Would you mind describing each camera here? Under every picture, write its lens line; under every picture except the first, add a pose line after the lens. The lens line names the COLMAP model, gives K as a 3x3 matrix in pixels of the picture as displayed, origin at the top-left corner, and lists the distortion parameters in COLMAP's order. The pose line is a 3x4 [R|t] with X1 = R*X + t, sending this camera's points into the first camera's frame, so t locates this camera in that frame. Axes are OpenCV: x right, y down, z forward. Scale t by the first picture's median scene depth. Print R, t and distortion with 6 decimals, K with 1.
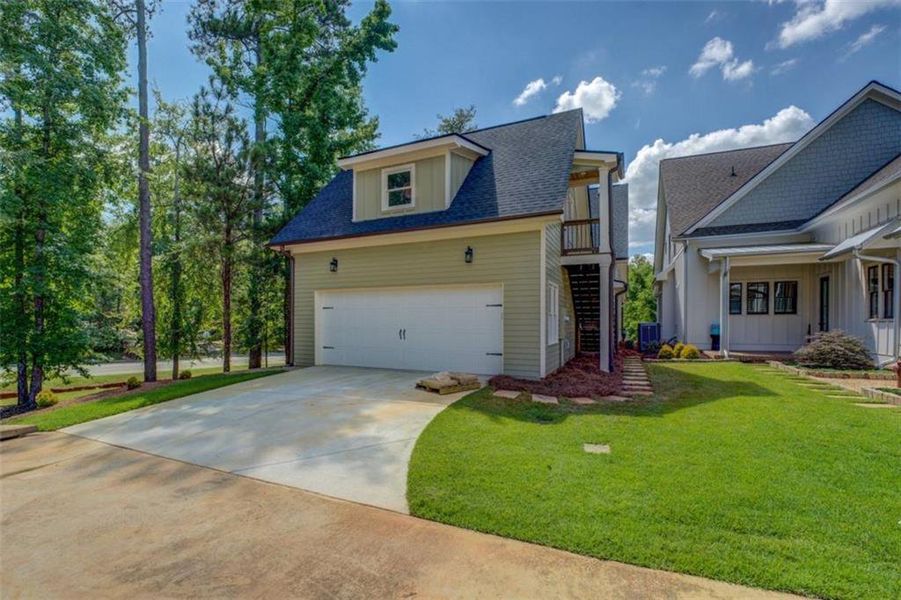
lens RADIAL K [[407.5, 0, 450.5], [0, 407.5, 300.0], [0, 0, 1]] dist [-0.023396, 0.000517]
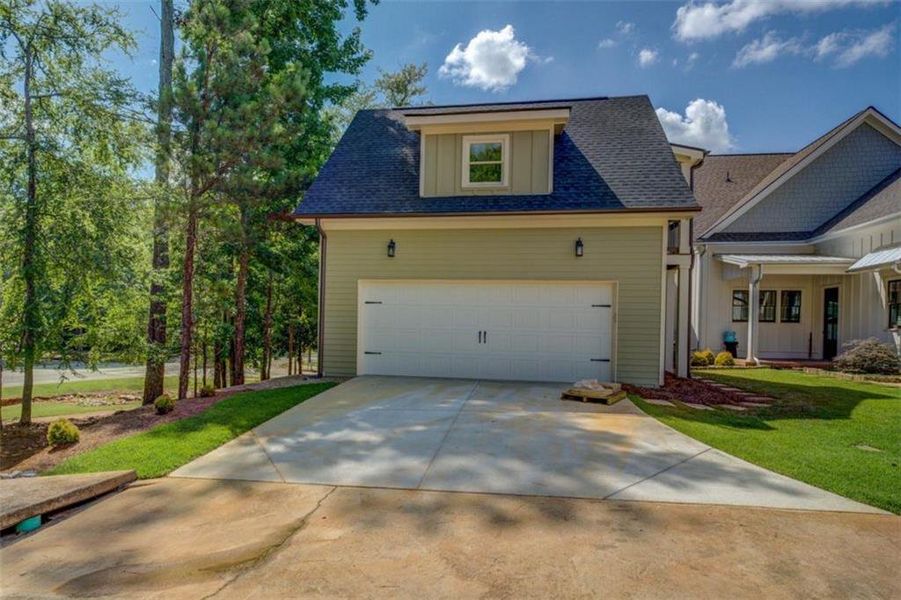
lens RADIAL K [[493.7, 0, 450.5], [0, 493.7, 300.0], [0, 0, 1]] dist [-0.002280, -0.000456]
pose [[0.958039, 0.032587, 0.284781, -0.462767], [-0.033071, 0.999448, -0.003110, 0.013444], [-0.284725, -0.006438, 0.958588, 0.047626]]
